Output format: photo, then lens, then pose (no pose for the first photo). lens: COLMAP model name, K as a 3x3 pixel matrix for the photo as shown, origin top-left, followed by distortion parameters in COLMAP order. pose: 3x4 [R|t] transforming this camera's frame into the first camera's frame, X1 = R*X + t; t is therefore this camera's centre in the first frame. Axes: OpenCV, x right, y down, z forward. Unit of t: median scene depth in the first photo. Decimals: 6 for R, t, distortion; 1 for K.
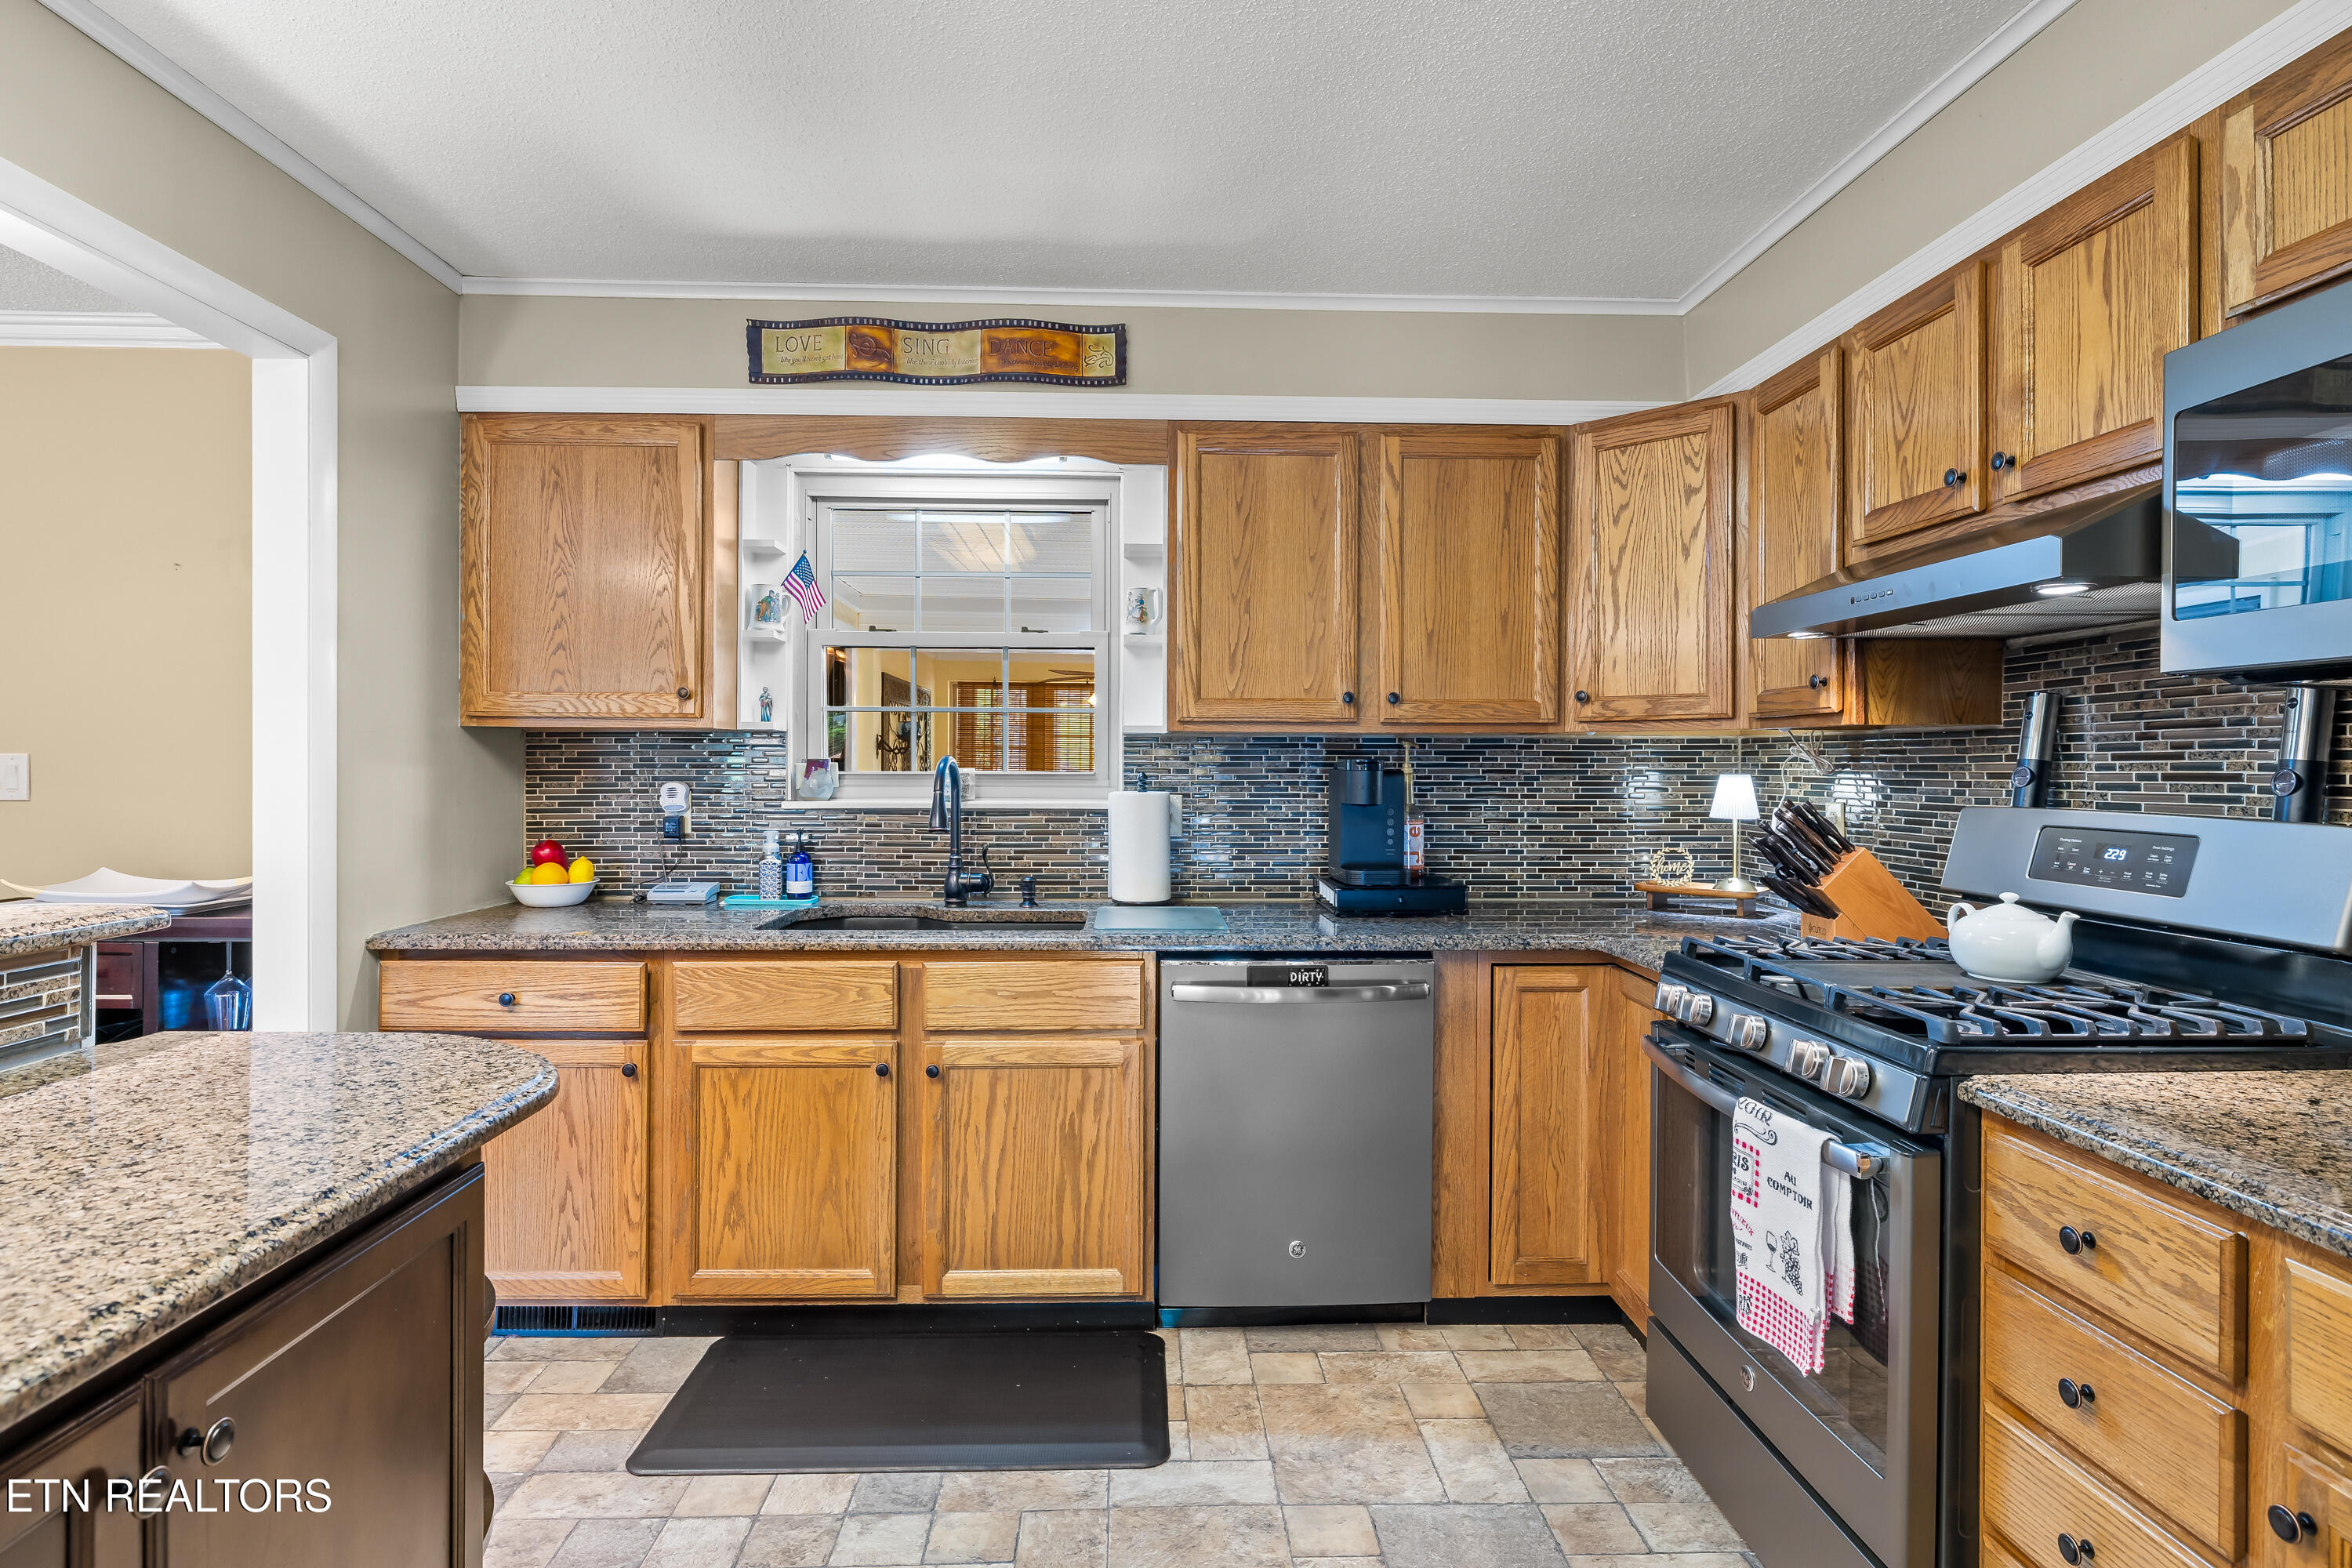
lens RADIAL K [[1188.2, 0, 1171.5], [0, 1188.2, 765.7], [0, 0, 1]] dist [-0.002485, 0.000793]
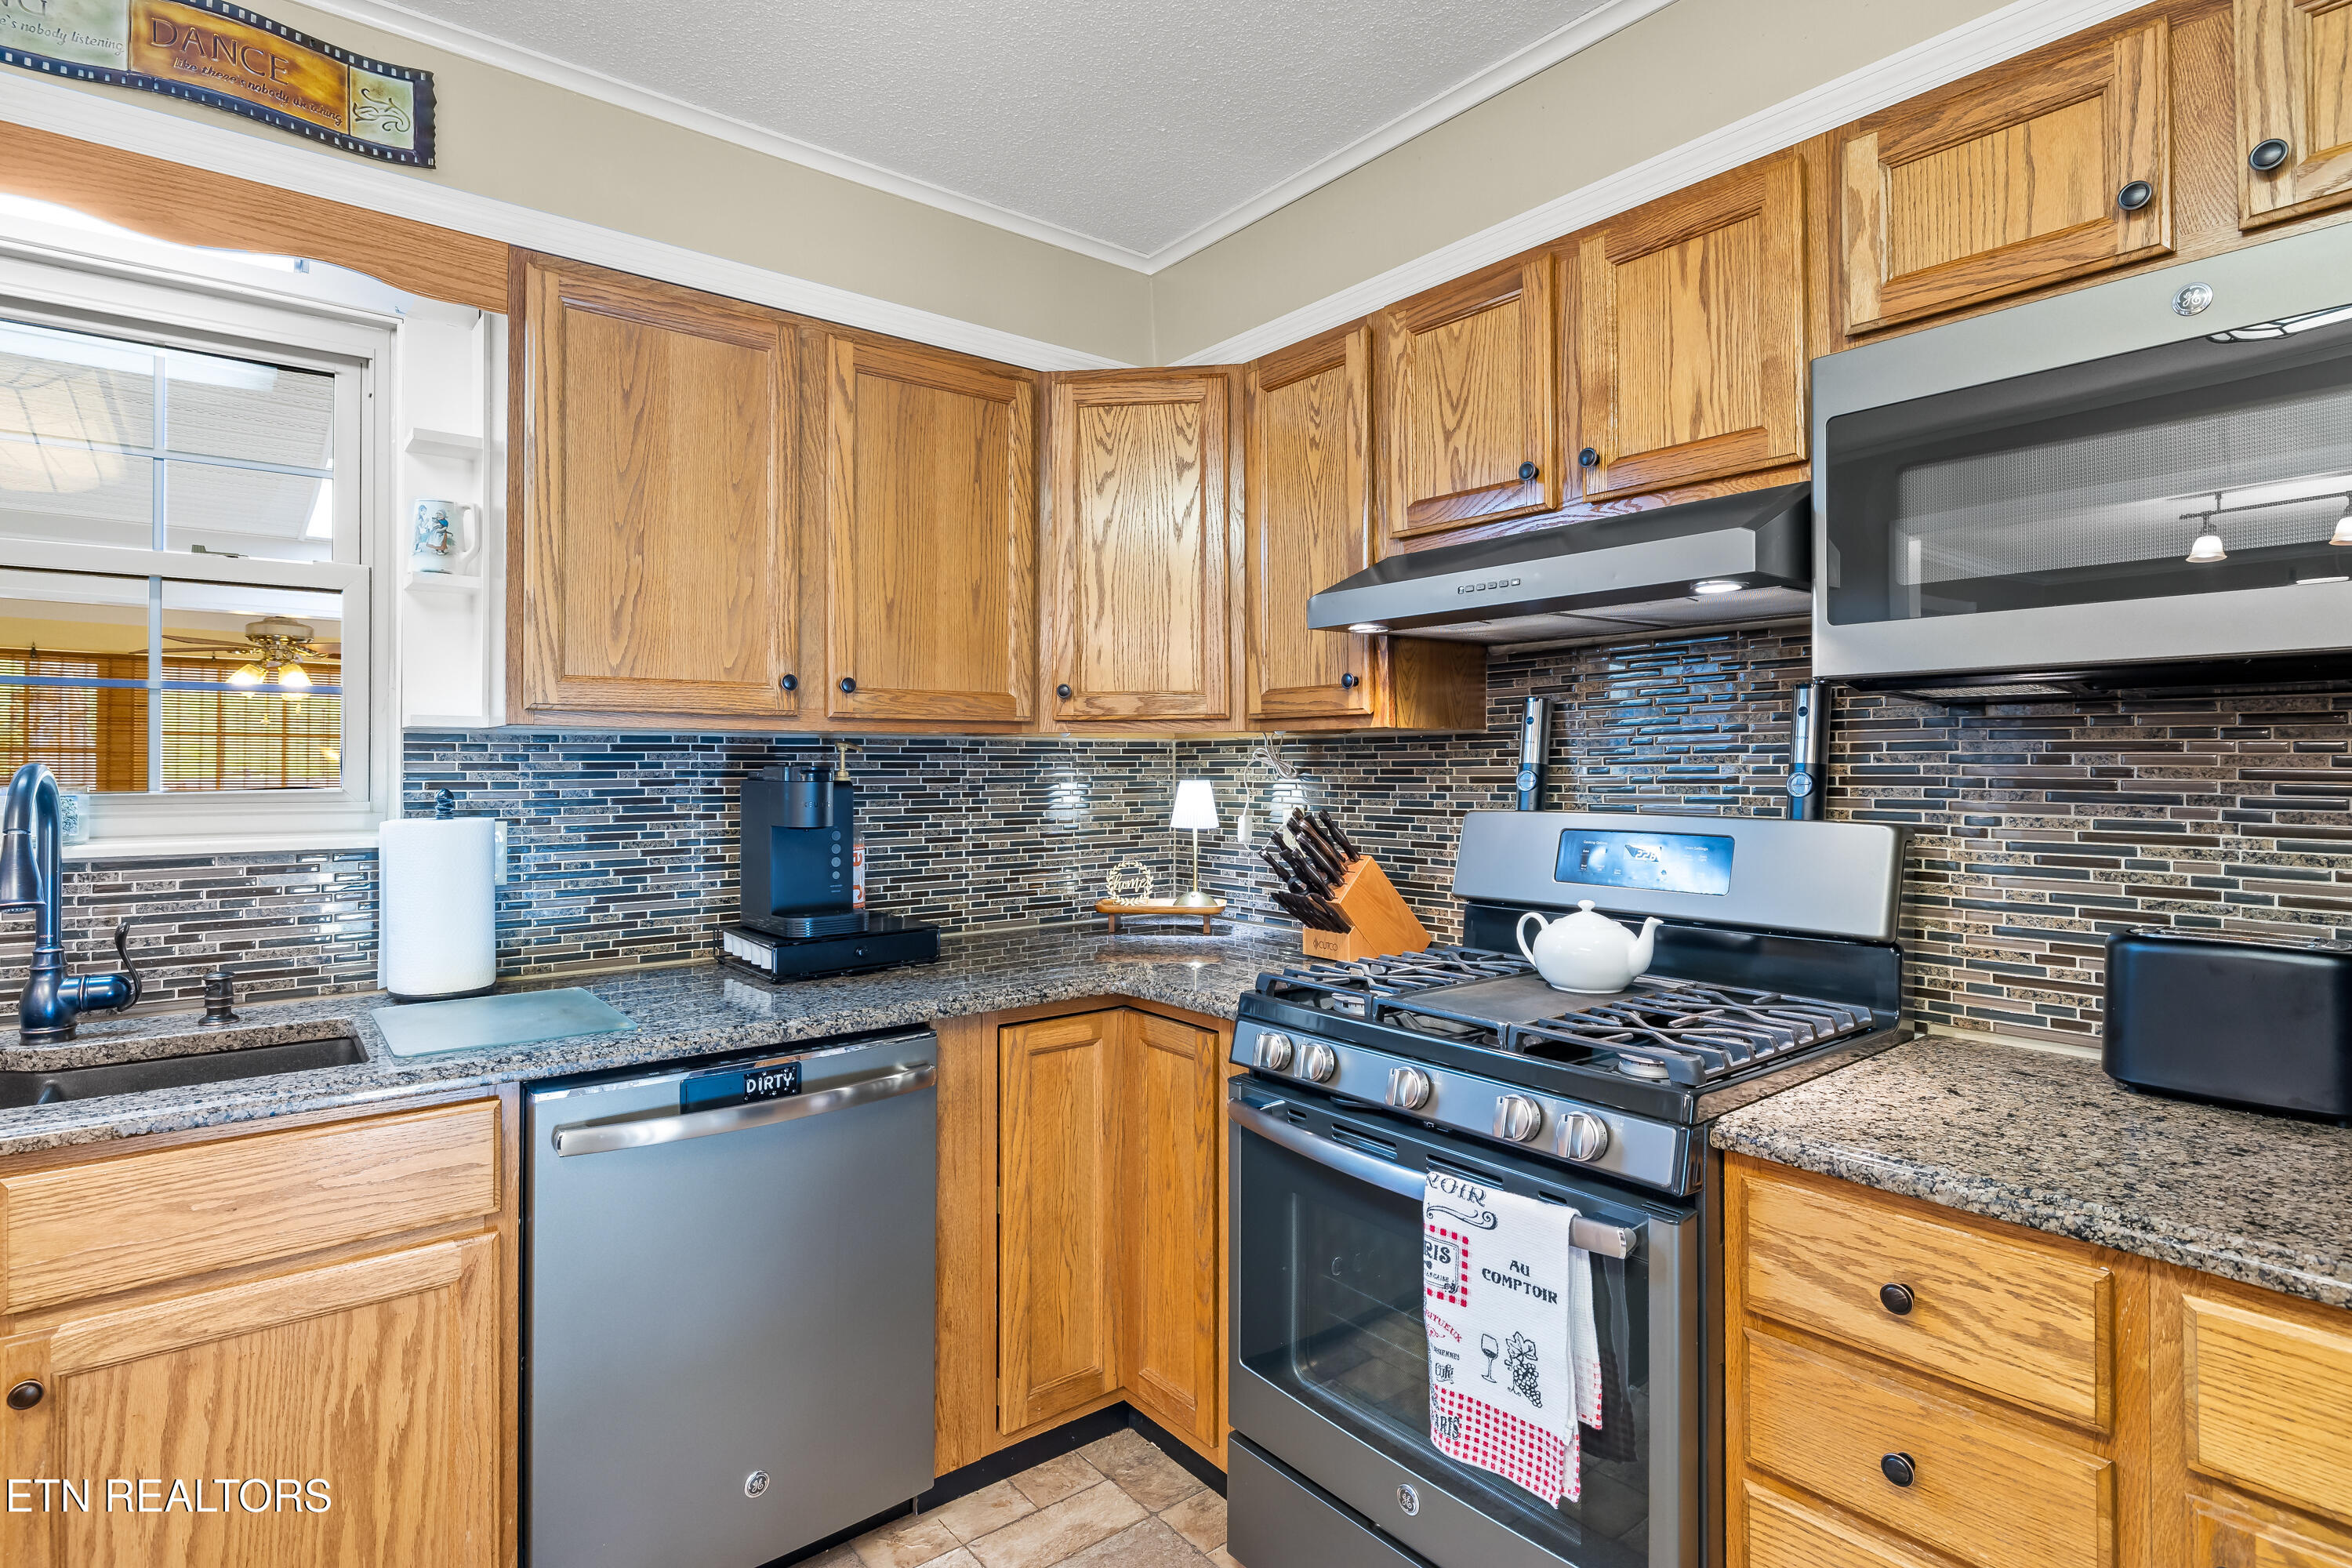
lens RADIAL K [[1190.7, 0, 1175.7], [0, 1190.7, 751.5], [0, 0, 1]] dist [-0.004146, 0.000686]
pose [[0.801205, 0.001743, 0.598387, -0.110606], [0.007289, 0.999893, -0.012672, -0.004025], [-0.598345, 0.014514, 0.801107, 0.300605]]
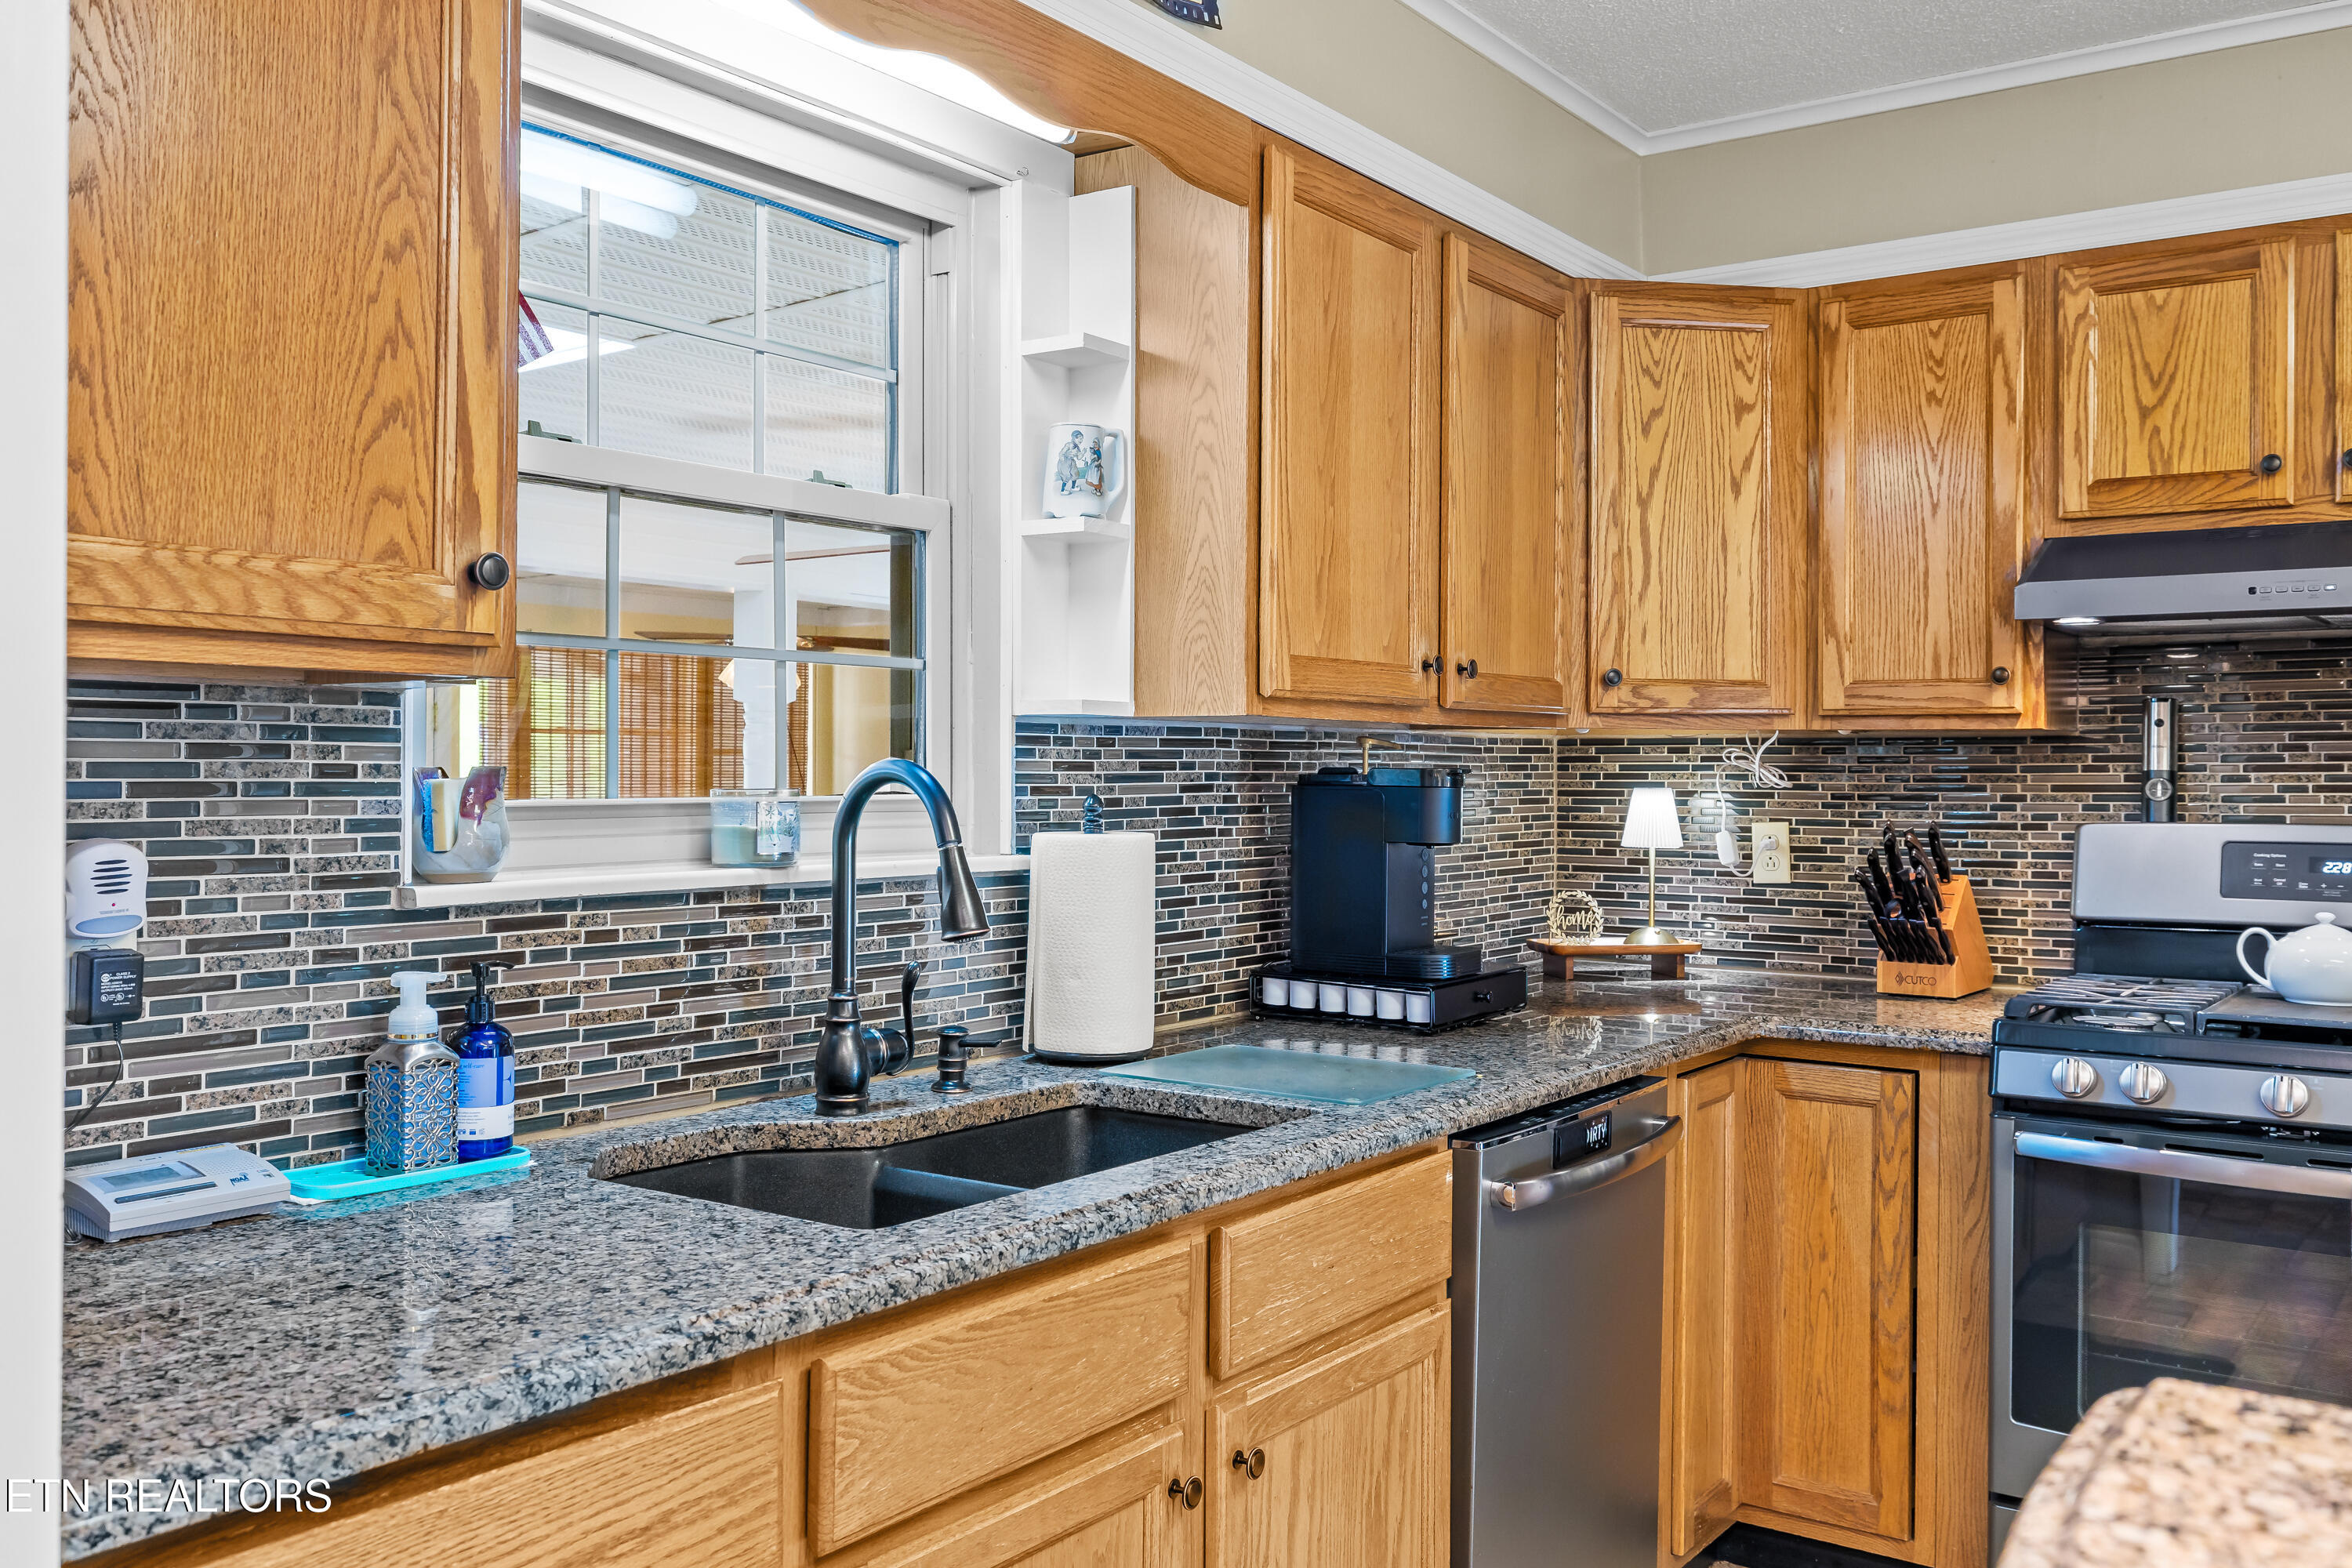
lens RADIAL K [[1986.5, 0, 1170.4], [0, 1986.5, 767.6], [0, 0, 1]] dist [-0.003476, 0.003841]
pose [[0.605983, -0.000561, 0.795478, -0.805577], [0.000675, 1.000000, 0.000191, -0.006894], [-0.795477, 0.000421, 0.605983, 0.560133]]
